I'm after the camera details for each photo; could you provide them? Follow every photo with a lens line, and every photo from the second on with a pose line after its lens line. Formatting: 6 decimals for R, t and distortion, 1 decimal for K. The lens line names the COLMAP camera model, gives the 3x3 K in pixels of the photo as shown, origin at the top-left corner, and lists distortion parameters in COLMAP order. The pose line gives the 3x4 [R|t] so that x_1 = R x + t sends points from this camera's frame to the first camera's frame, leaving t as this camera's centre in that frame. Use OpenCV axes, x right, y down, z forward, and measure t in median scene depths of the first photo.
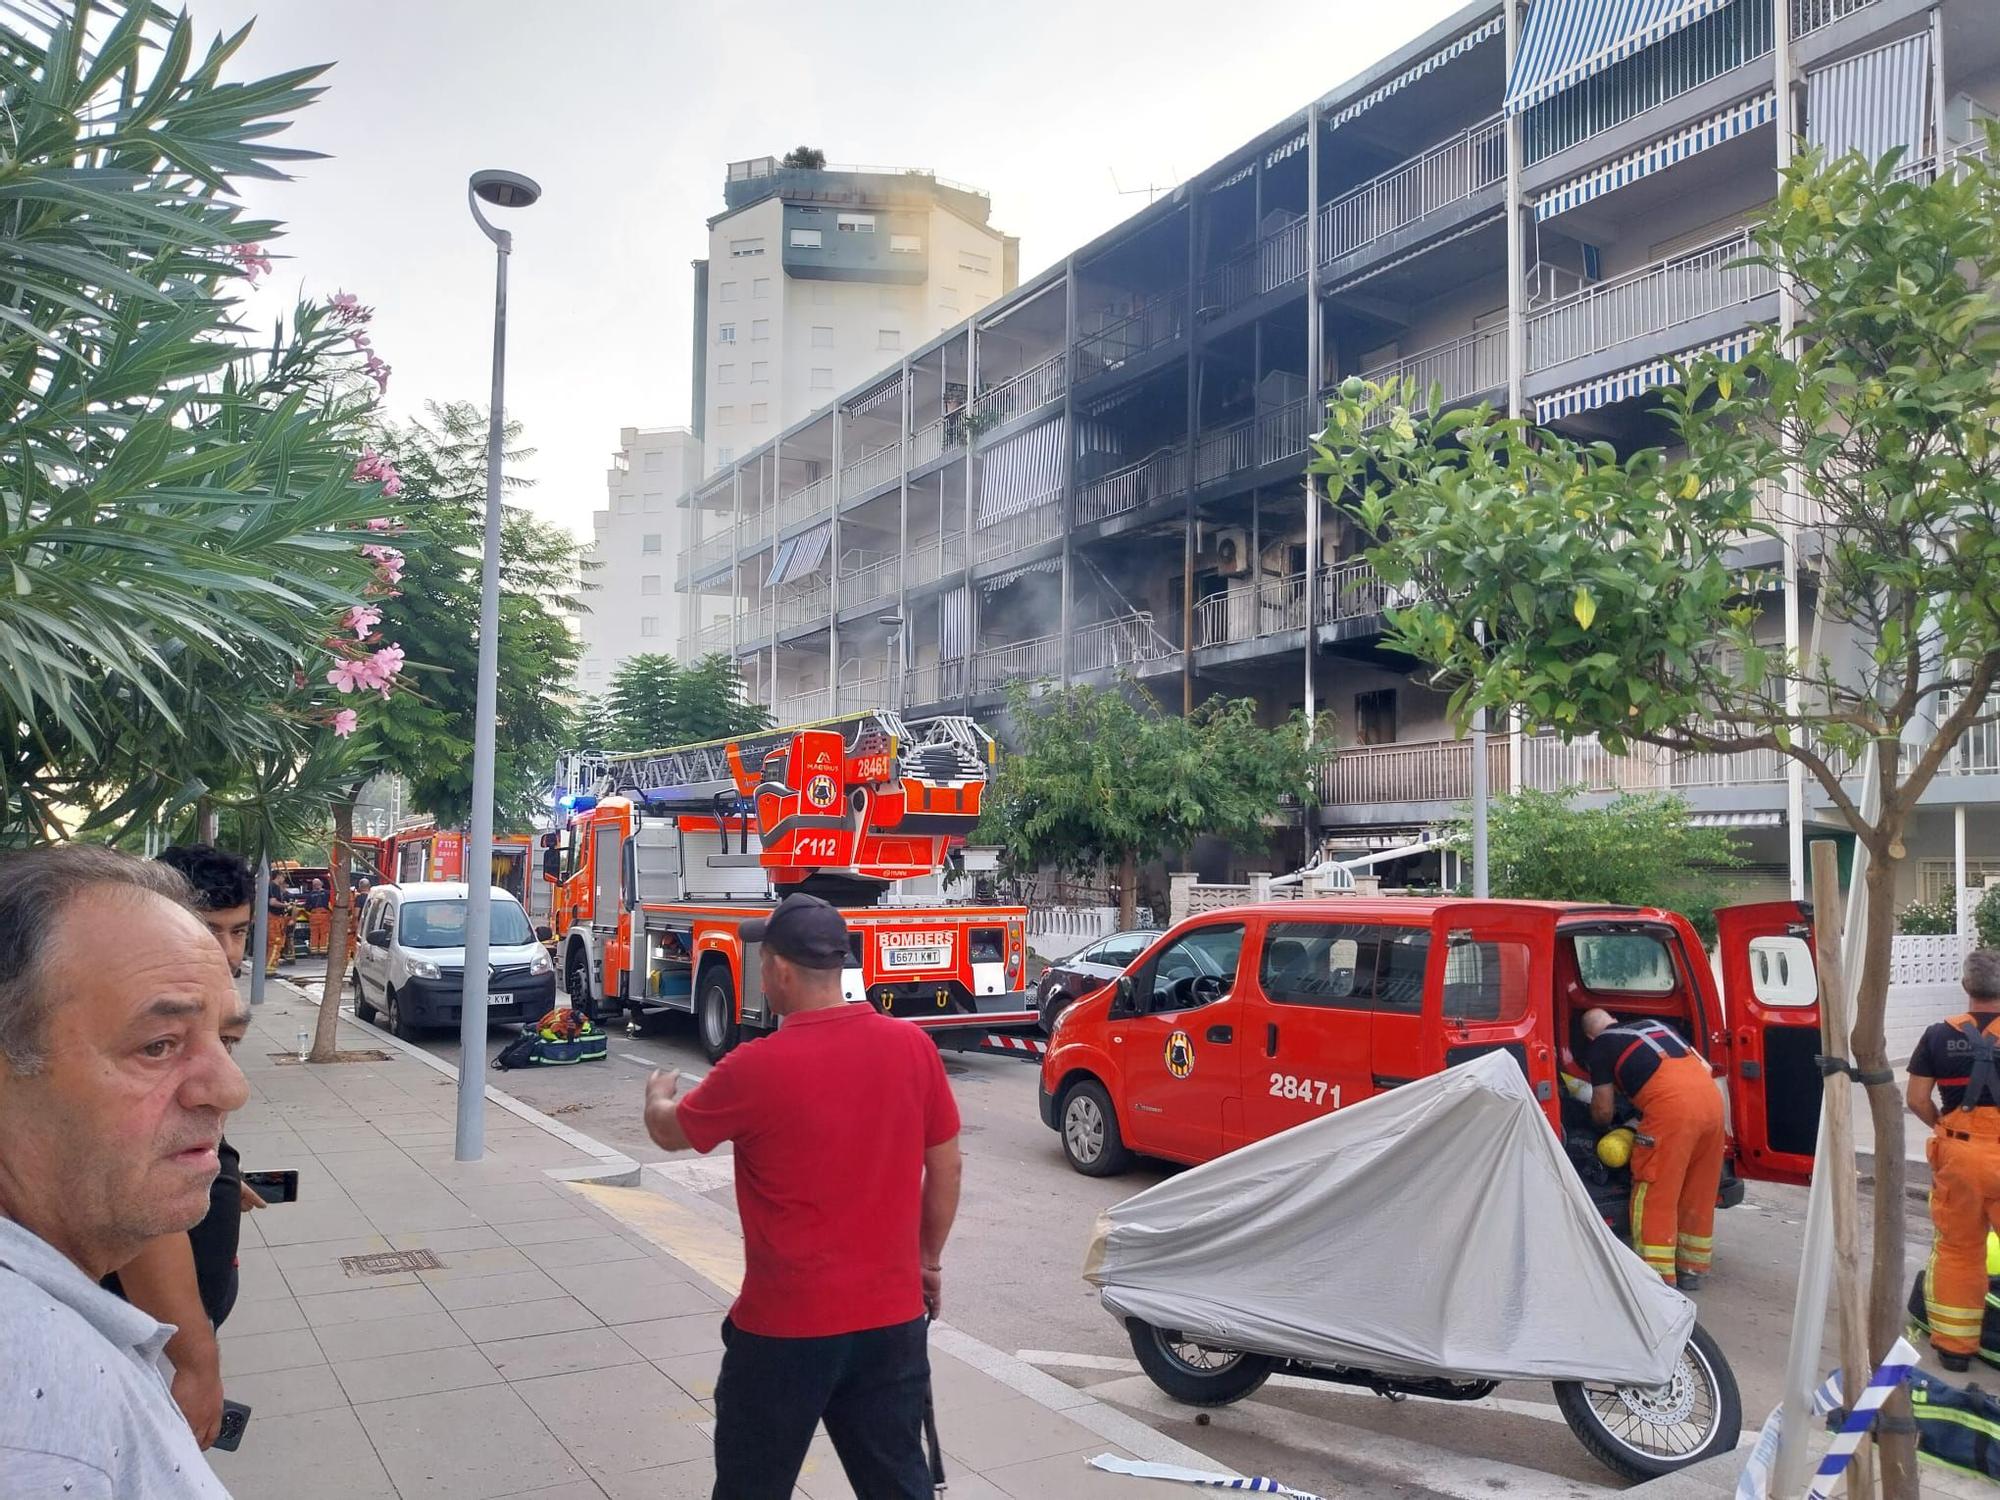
lens RADIAL K [[1466.7, 0, 1036.2], [0, 1466.7, 822.0], [0, 0, 1]] dist [0.057377, -0.101787]
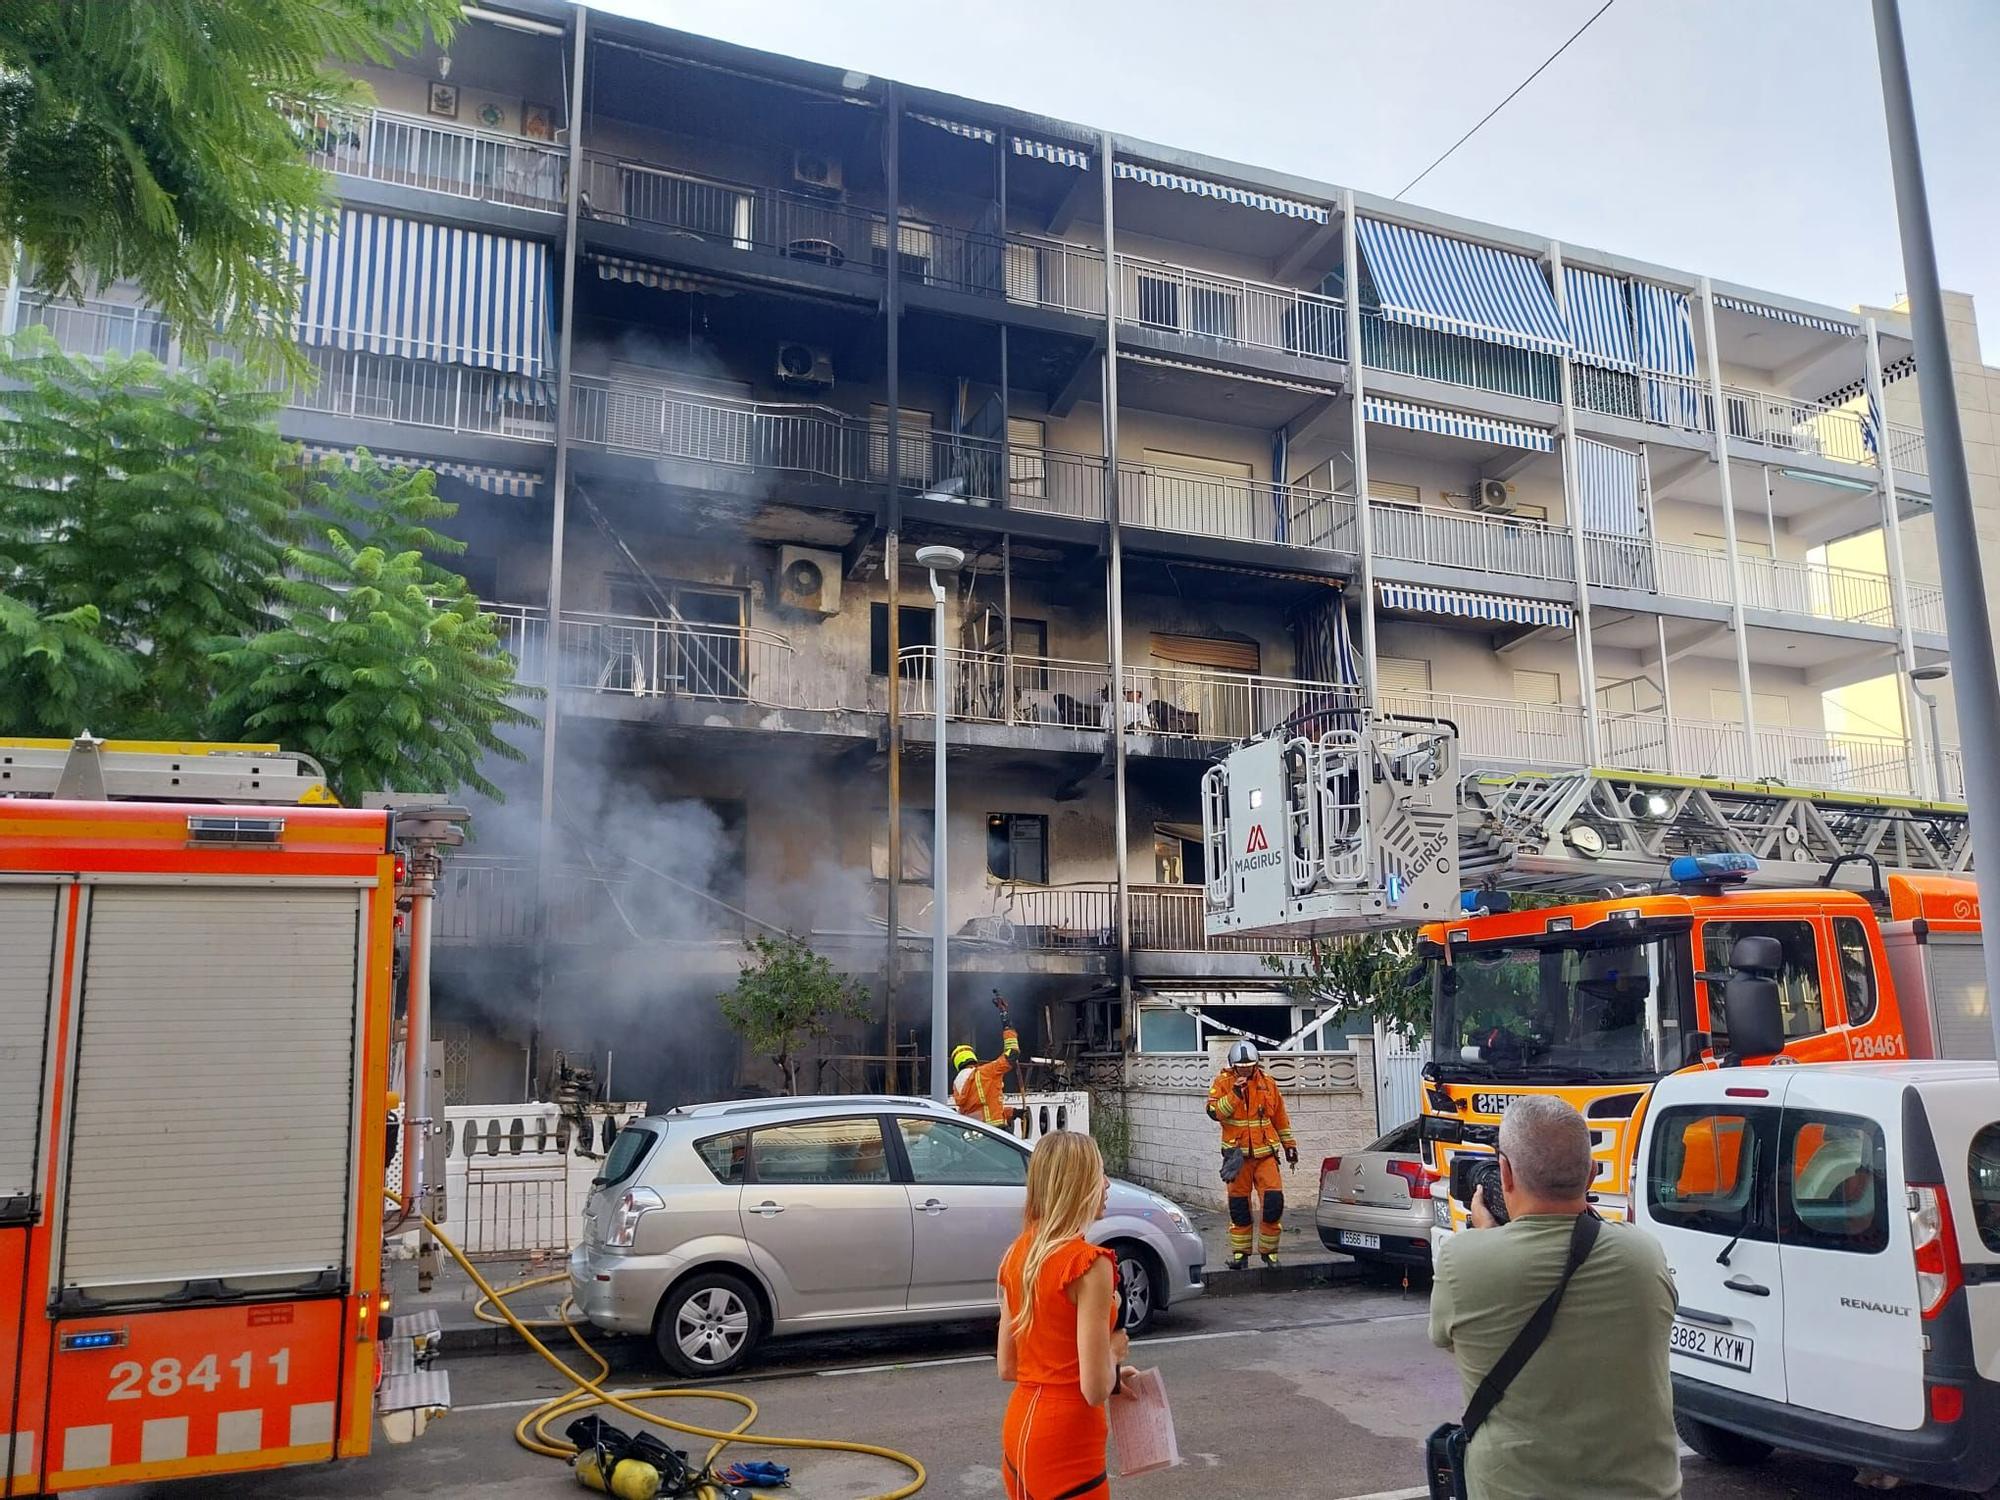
lens RADIAL K [[1472.4, 0, 1007.7], [0, 1472.4, 793.0], [0, 0, 1]] dist [0.061452, -0.138971]
pose [[0.192125, 0.152008, 0.969527, -1.010724], [-0.029204, 0.988379, -0.149176, 0.042263], [-0.980936, 0.000347, 0.194331, 1.487503]]
